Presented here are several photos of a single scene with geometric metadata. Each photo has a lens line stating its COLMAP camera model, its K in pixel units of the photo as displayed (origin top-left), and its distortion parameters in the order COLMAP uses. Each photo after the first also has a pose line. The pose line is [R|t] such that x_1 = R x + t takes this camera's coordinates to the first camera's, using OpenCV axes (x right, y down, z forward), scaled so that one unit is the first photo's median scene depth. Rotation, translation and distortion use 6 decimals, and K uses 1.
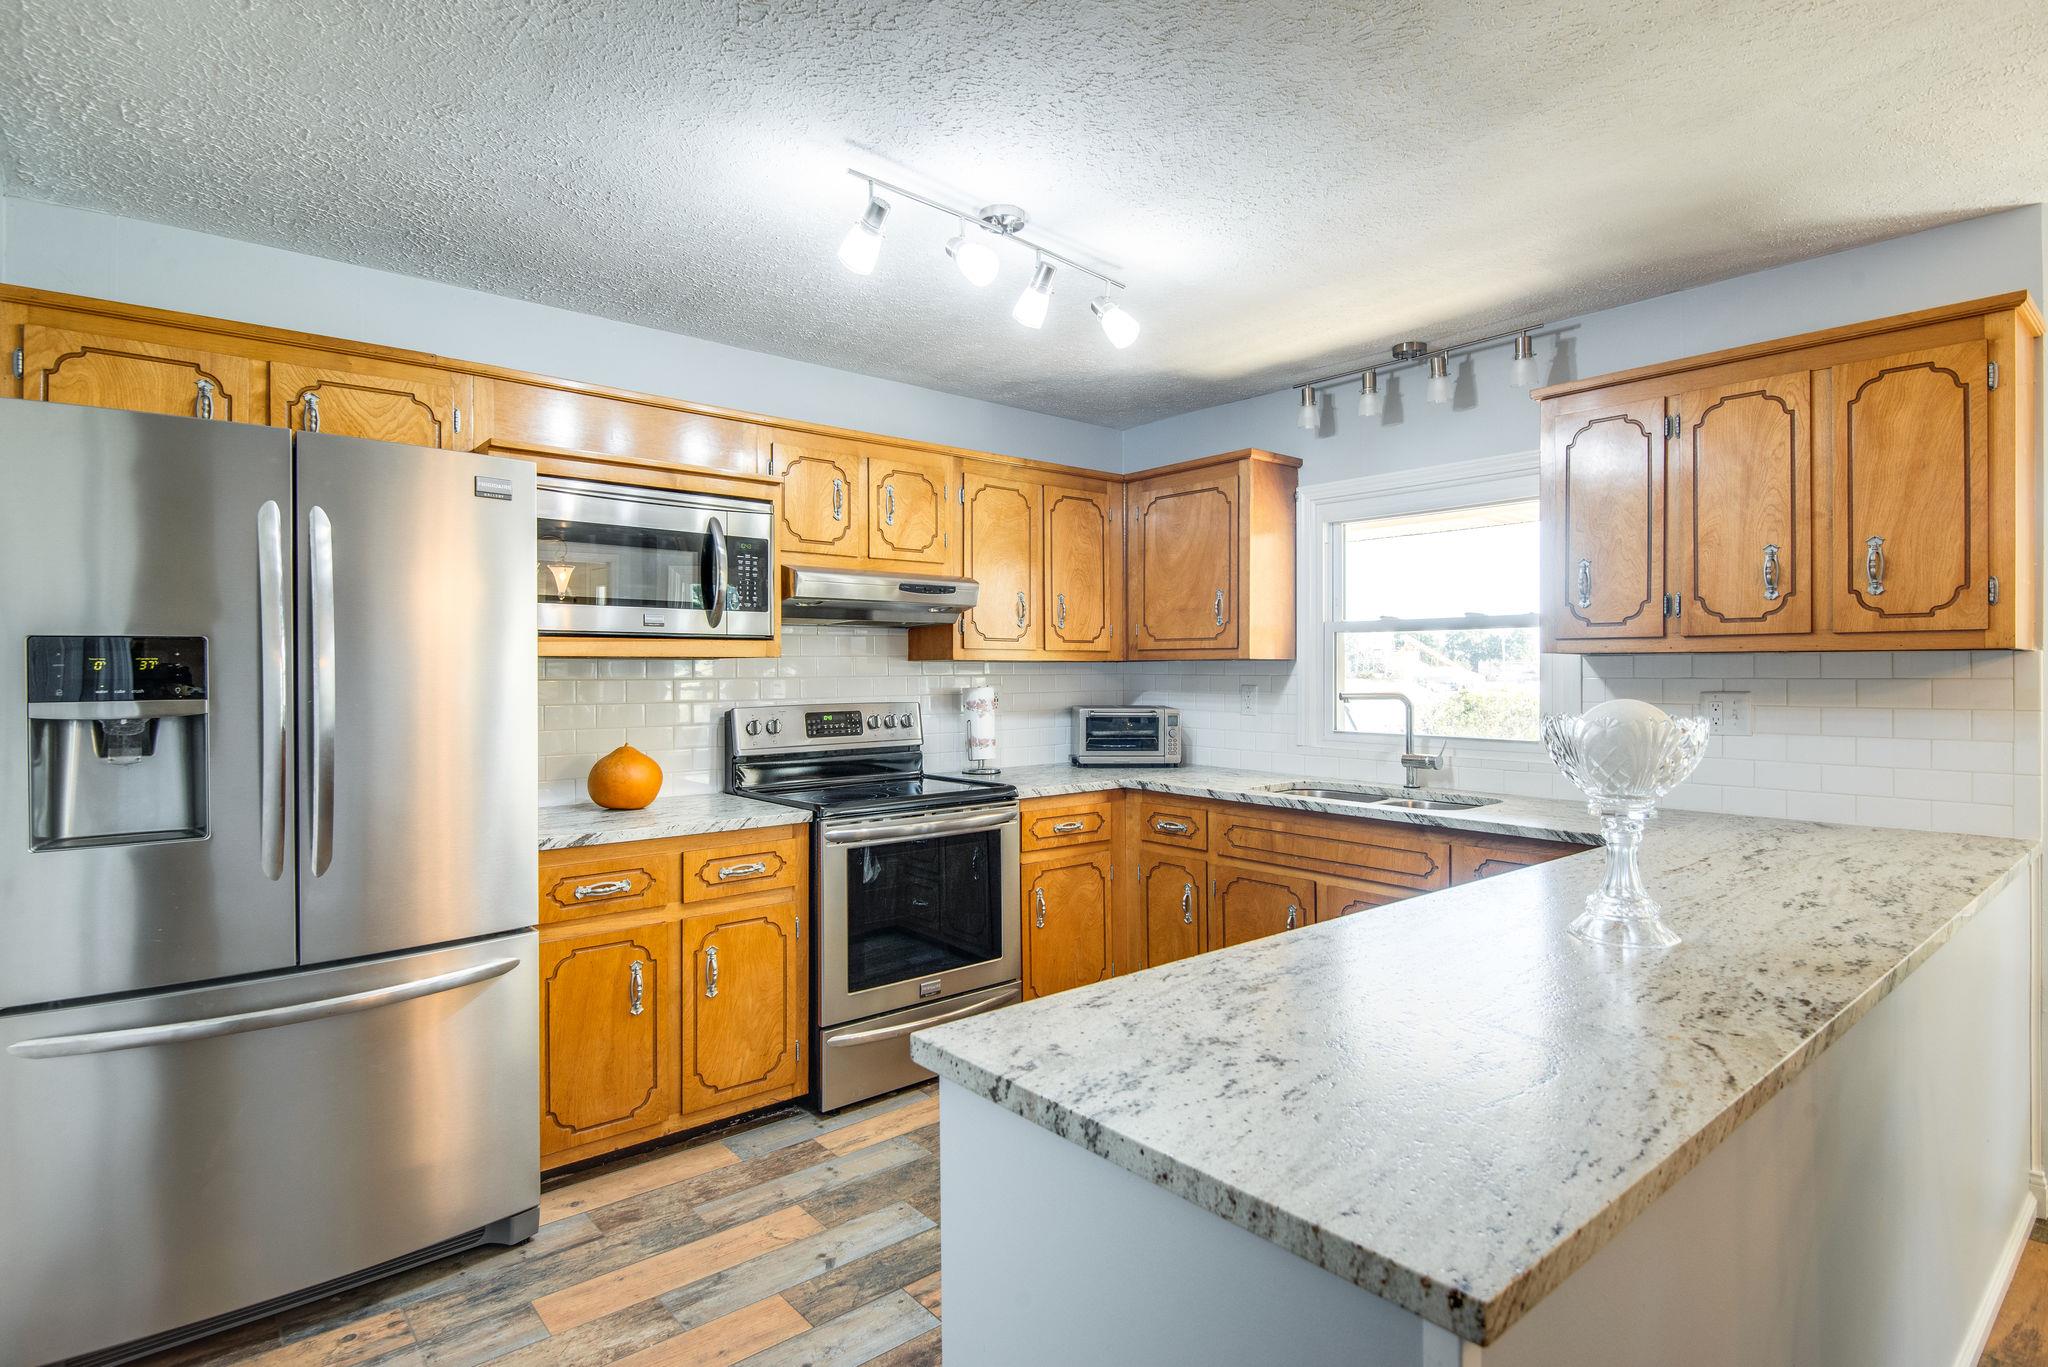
lens RADIAL K [[1047.7, 0, 1030.7], [0, 1047.7, 672.7], [0, 0, 1]] dist [0.002982, -0.001369]
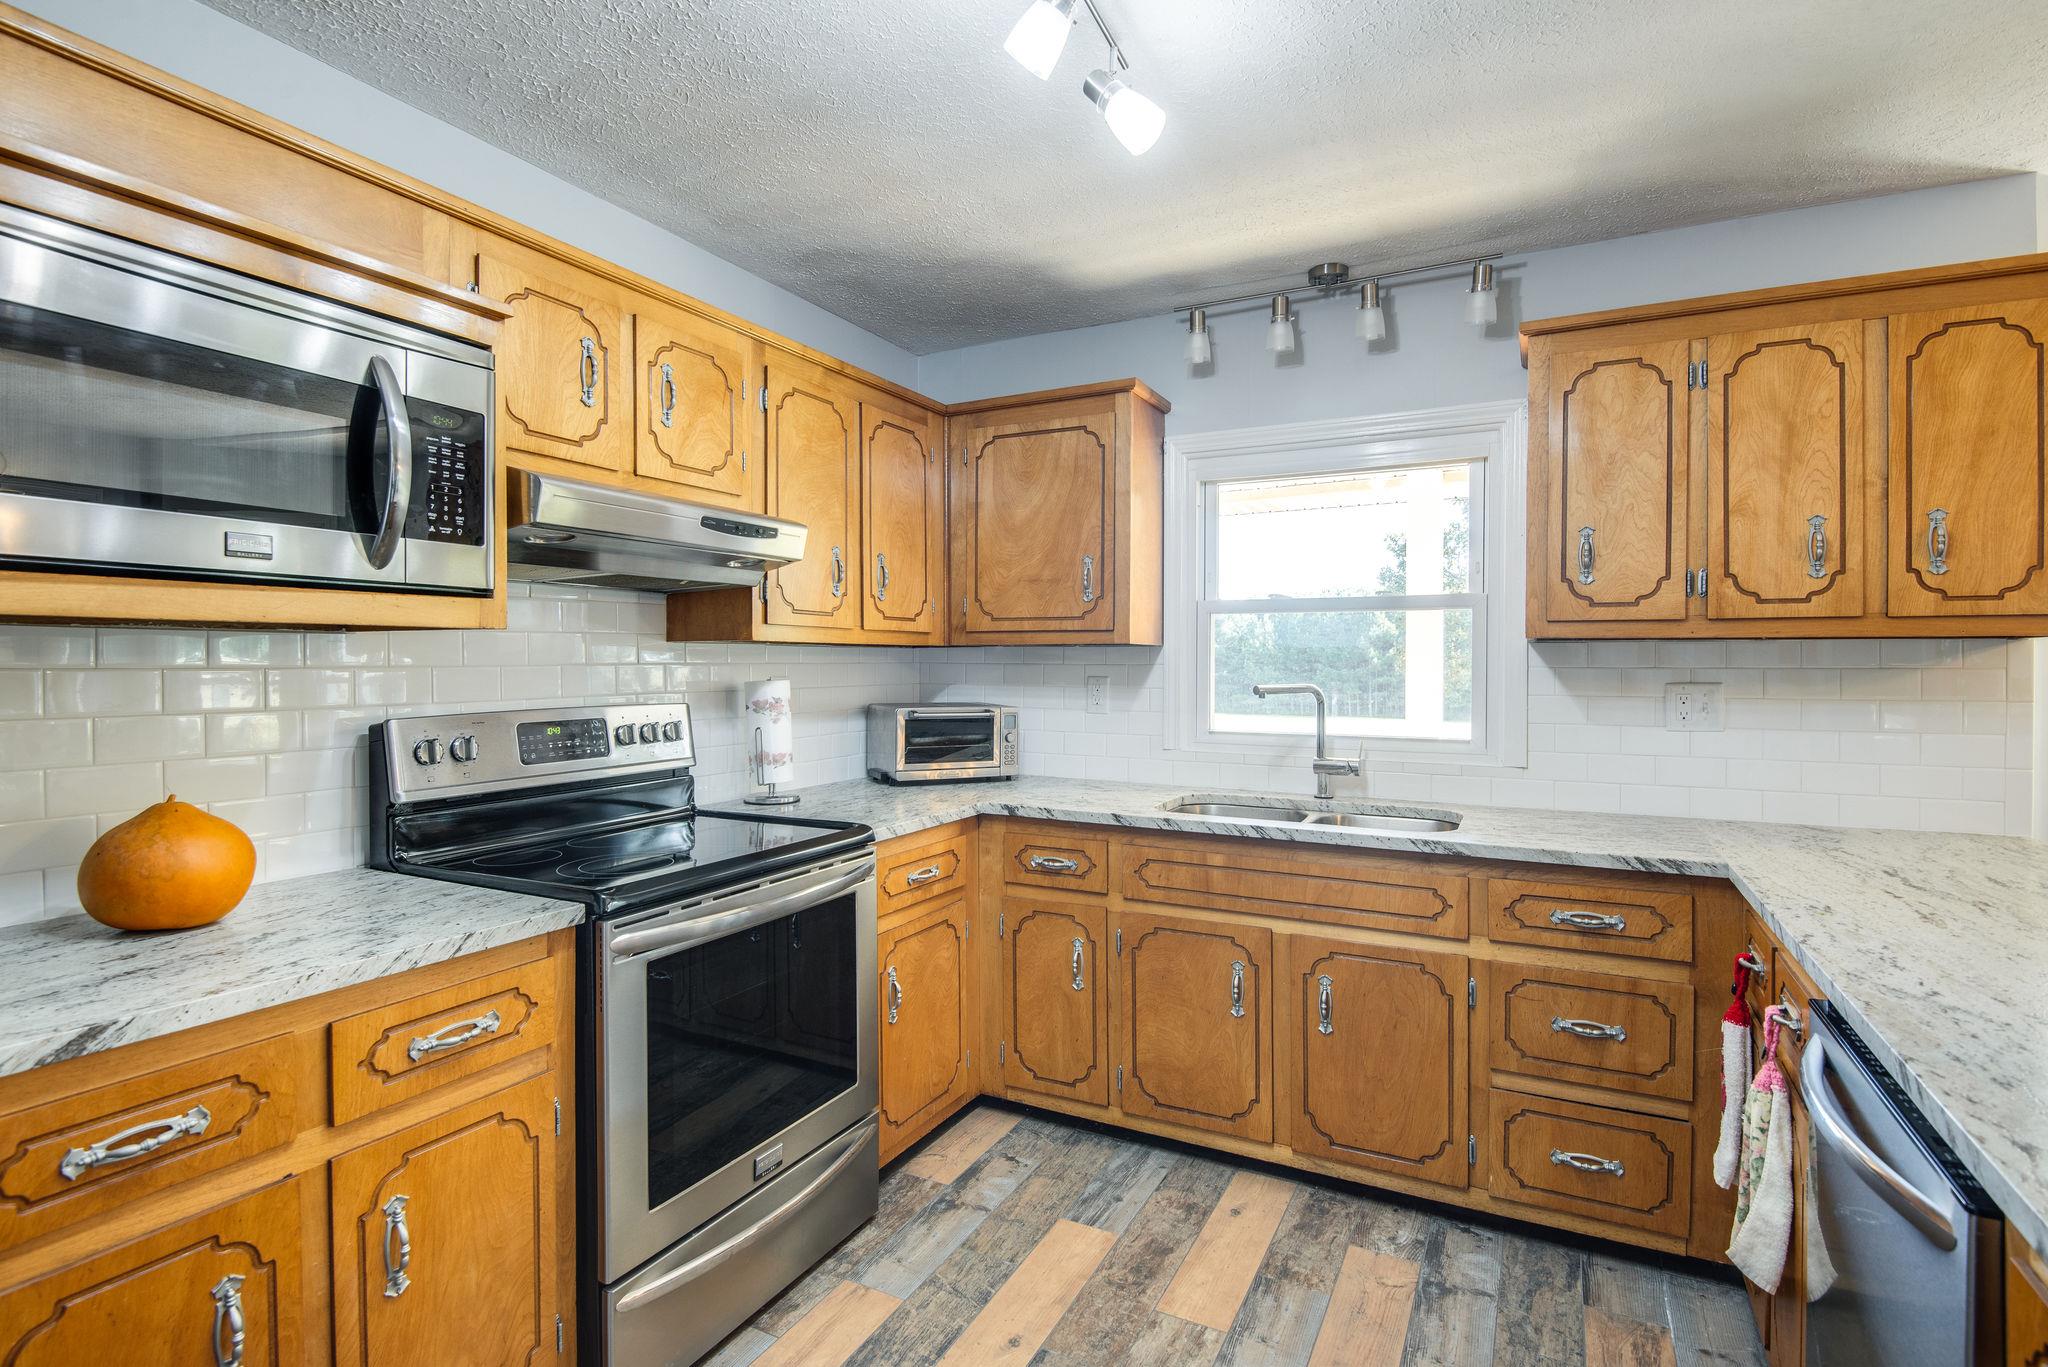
lens RADIAL K [[1009.1, 0, 1036.5], [0, 1009.1, 674.4], [0, 0, 1]] dist [-0.001147, -0.010609]
pose [[0.926035, -0.001591, 0.377434, -0.172363], [-0.002216, 0.999951, 0.009651, 0.003479], [-0.377431, -0.009774, 0.925986, 0.377019]]
